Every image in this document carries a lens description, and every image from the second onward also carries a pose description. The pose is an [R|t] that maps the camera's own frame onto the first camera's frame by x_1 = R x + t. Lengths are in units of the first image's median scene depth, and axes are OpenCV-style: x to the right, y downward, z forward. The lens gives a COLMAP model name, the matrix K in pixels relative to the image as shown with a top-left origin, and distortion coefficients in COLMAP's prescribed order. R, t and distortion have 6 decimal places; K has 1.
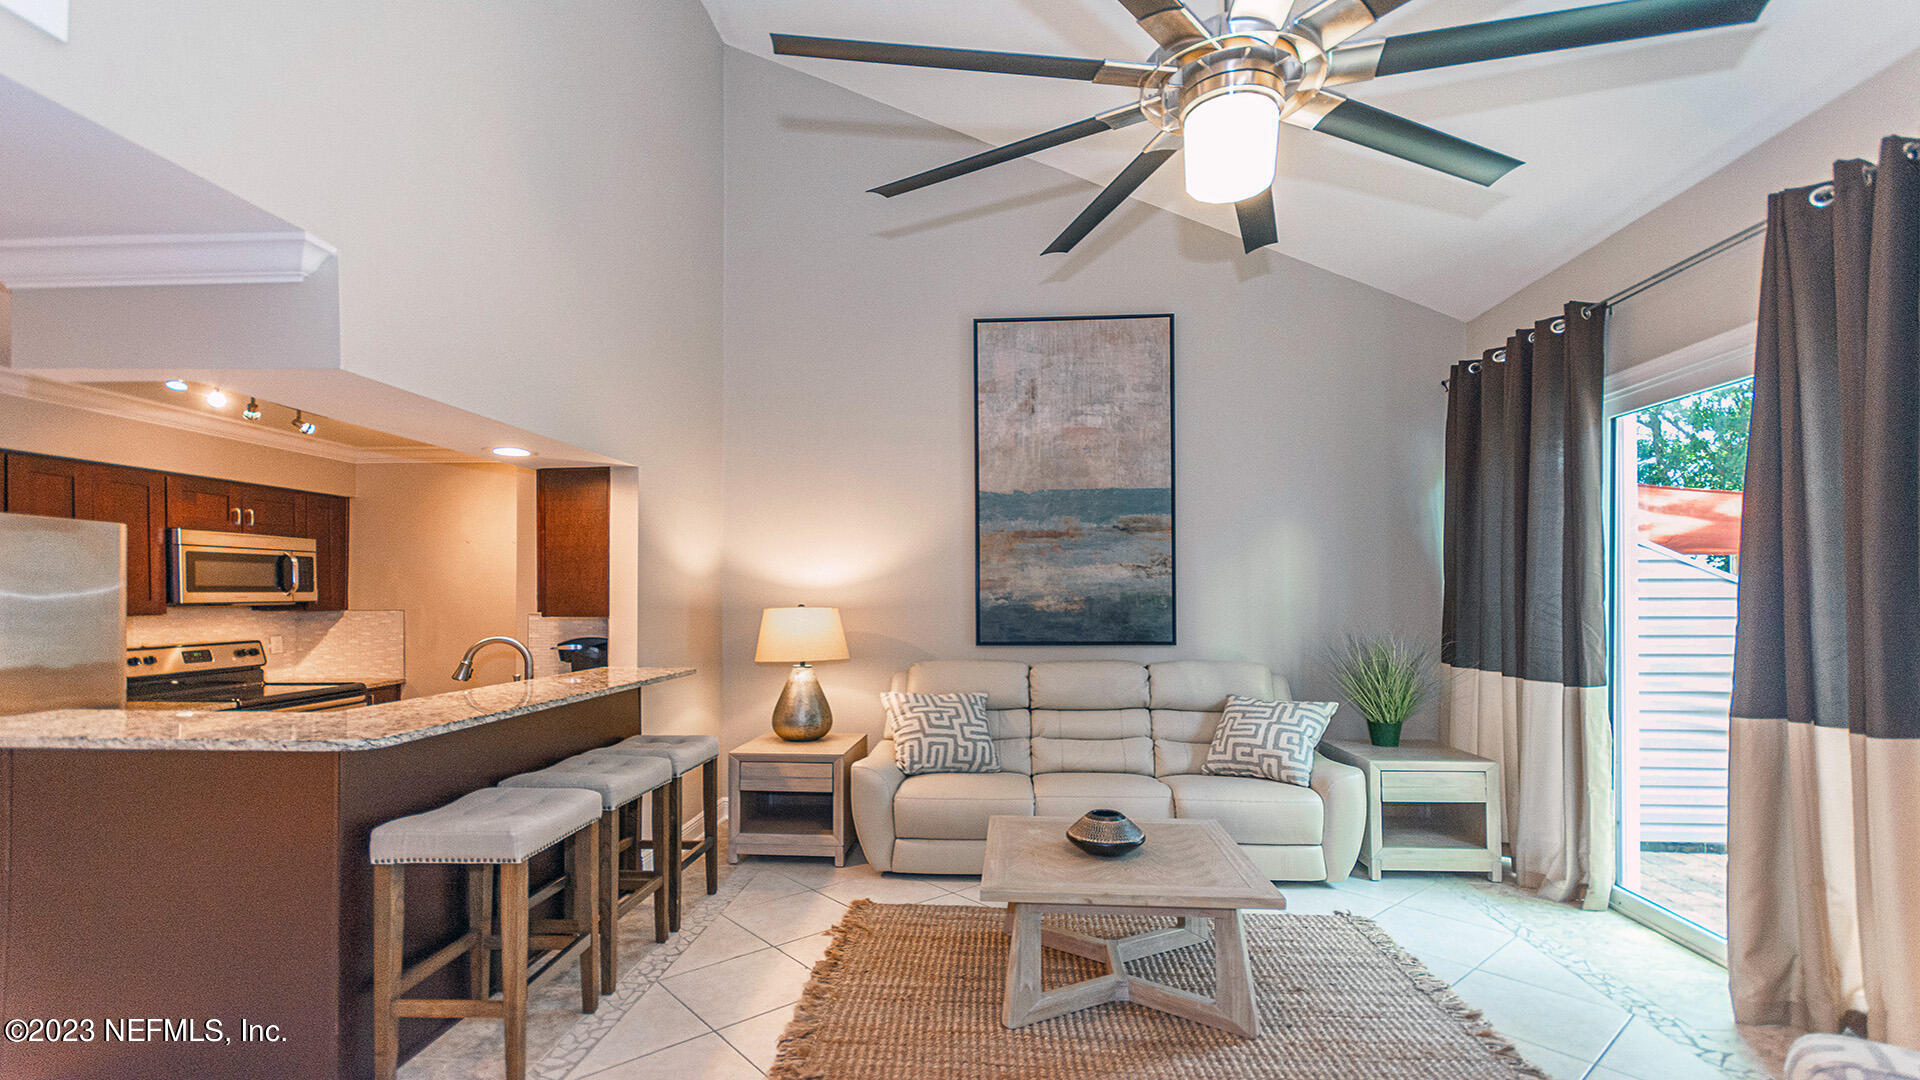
lens RADIAL K [[818.1, 0, 948.7], [0, 818.1, 600.3], [0, 0, 1]] dist [0.011393, 0.000167]
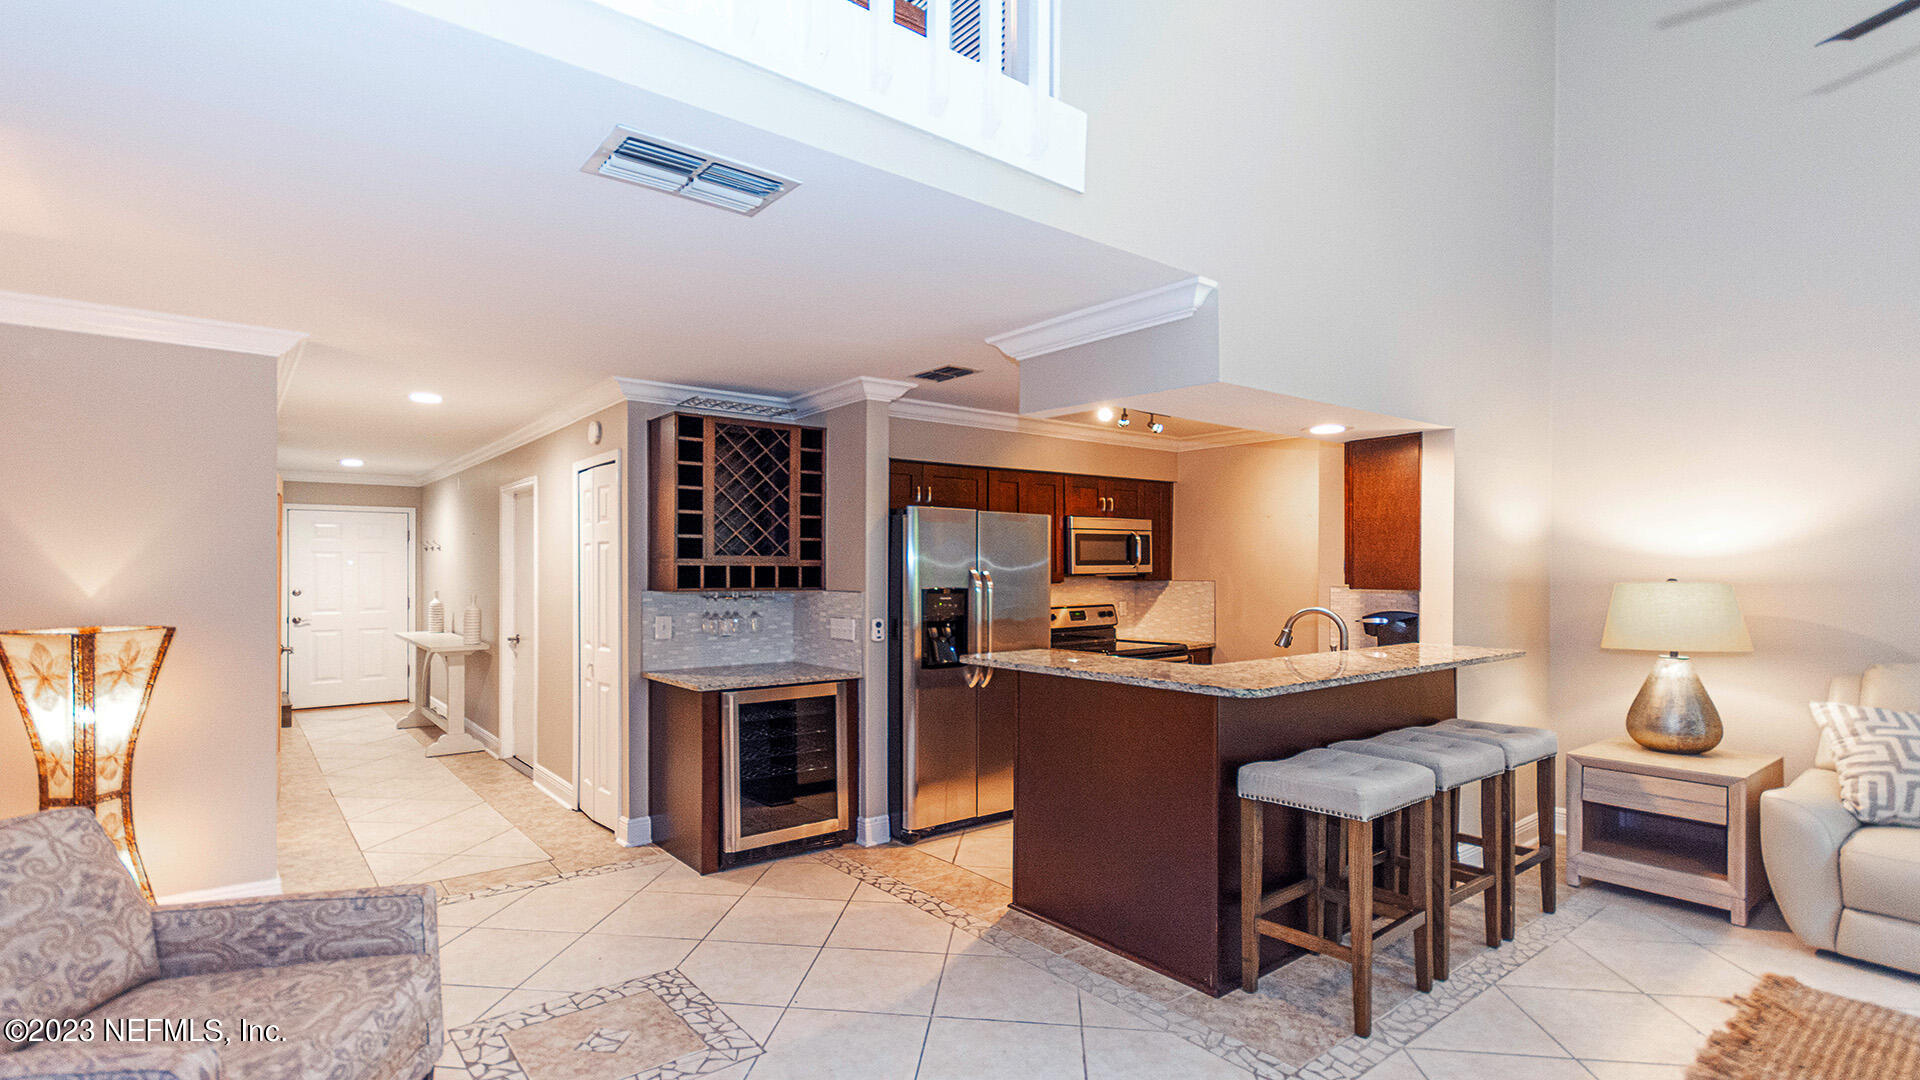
lens RADIAL K [[902.8, 0, 964.2], [0, 902.8, 568.3], [0, 0, 1]] dist [0.003375, -0.001129]
pose [[0.687315, -0.000872, -0.726359, -0.017871], [-0.001658, 0.999995, -0.002769, -0.001201], [0.726358, 0.003107, 0.687310, -0.094925]]
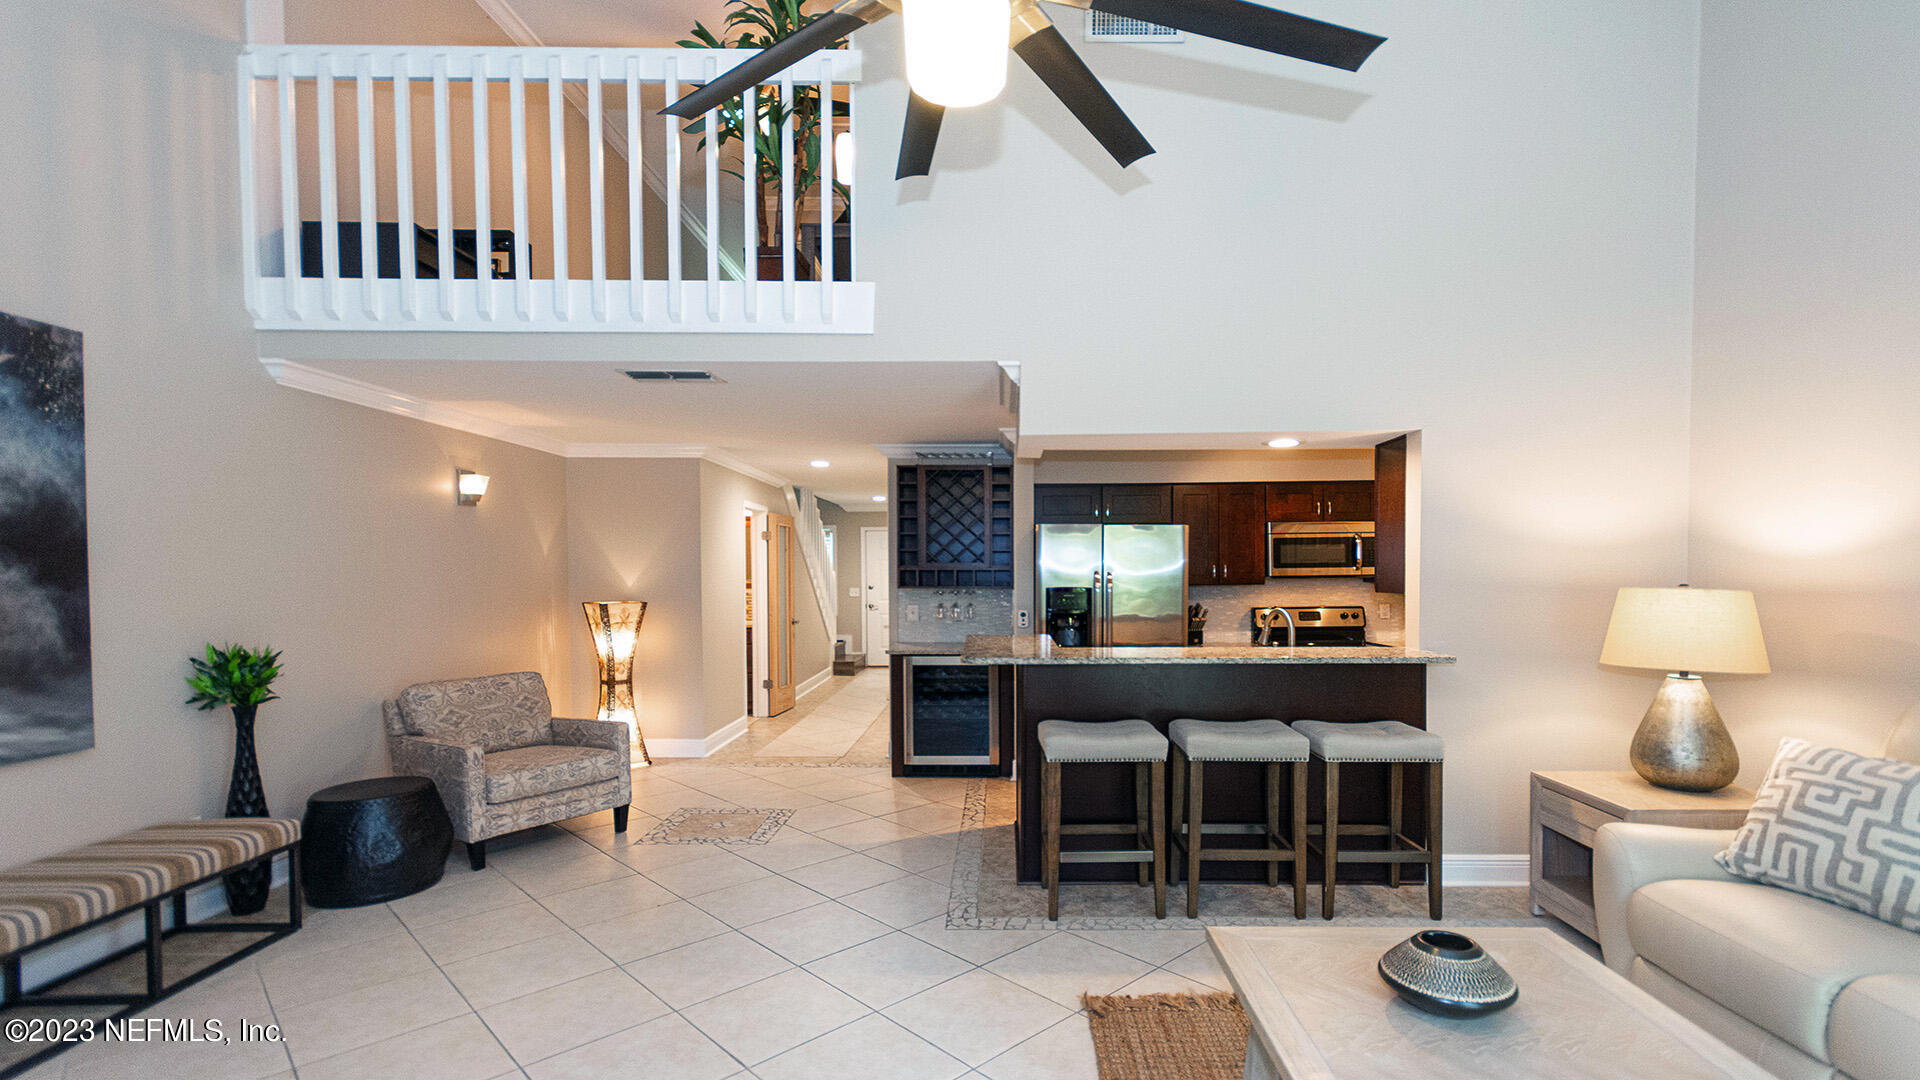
lens RADIAL K [[918.6, 0, 1016.0], [0, 918.6, 583.0], [0, 0, 1]] dist [0.002378, 0.000050]
pose [[0.083286, 0.014133, -0.996425, 0.575123], [0.000242, 0.999899, 0.014202, -0.007098], [0.996526, -0.001424, 0.083274, 0.440874]]
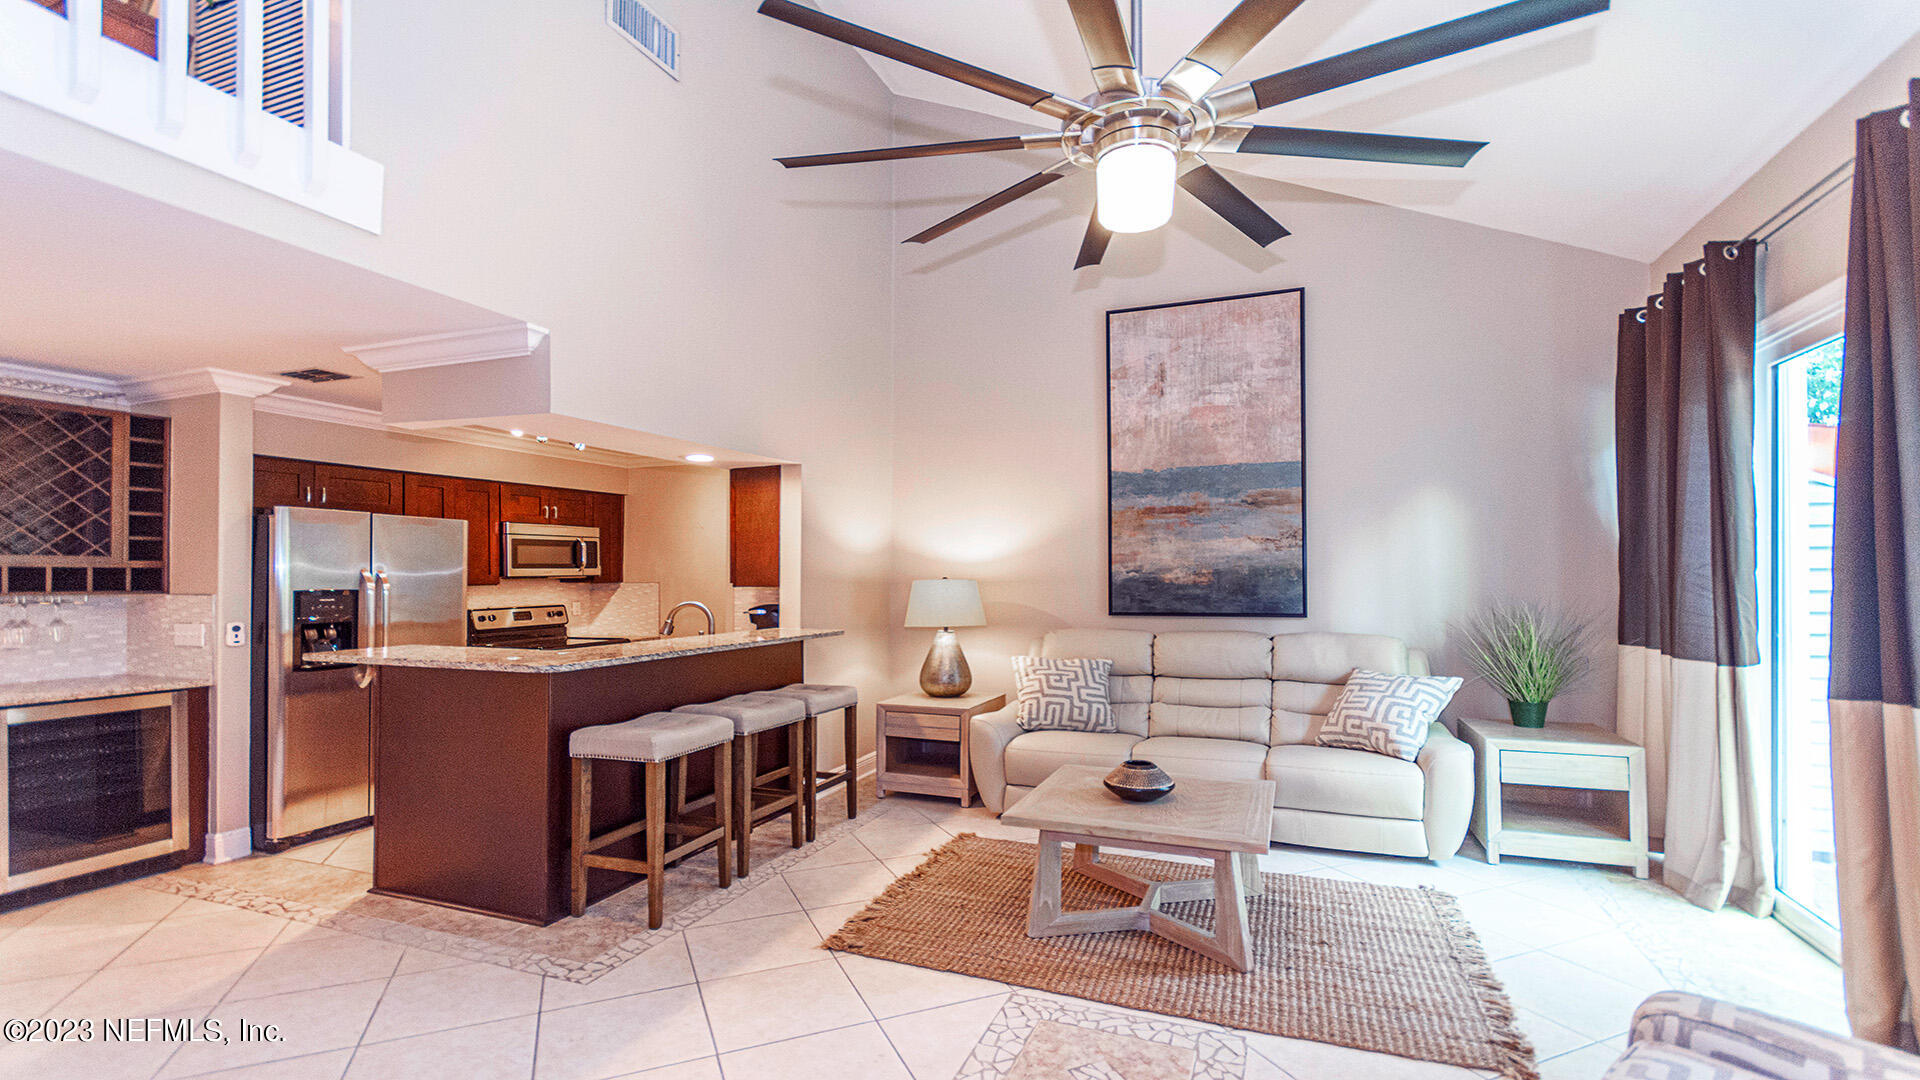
lens RADIAL K [[818.6, 0, 975.5], [0, 818.6, 570.6], [0, 0, 1]] dist [0.008883, 0.000015]
pose [[0.958400, -0.003617, -0.285405, 0.206320], [0.001392, 0.999967, -0.007999, 0.005548], [0.285424, 0.007269, 0.958374, -0.089349]]
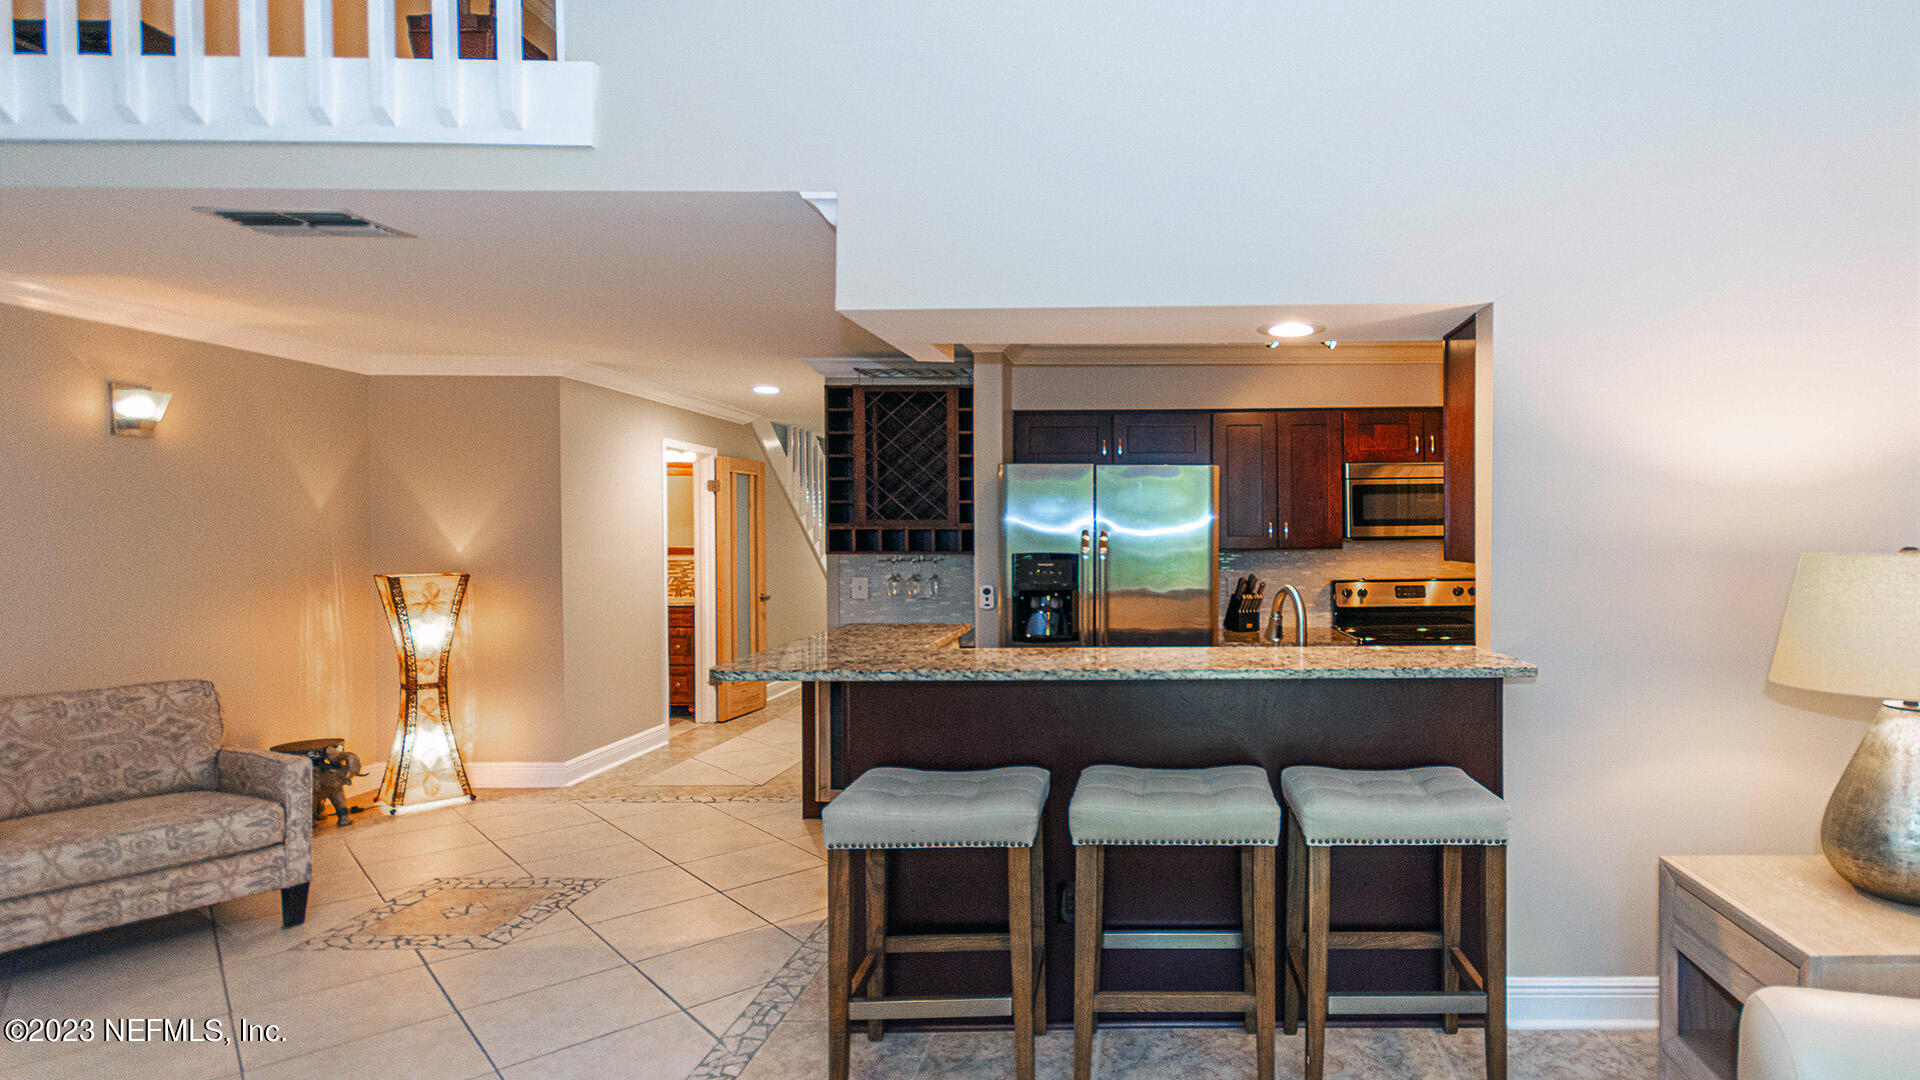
lens RADIAL K [[1055.5, 0, 1141.5], [0, 1055.5, 540.5], [0, 0, 1]] dist [0.001481, 0.000079]
pose [[0.071844, 0.007113, -0.997391, 0.313737], [0.001818, 0.999972, 0.007263, -0.002036], [0.997414, -0.002335, 0.071829, 0.676386]]
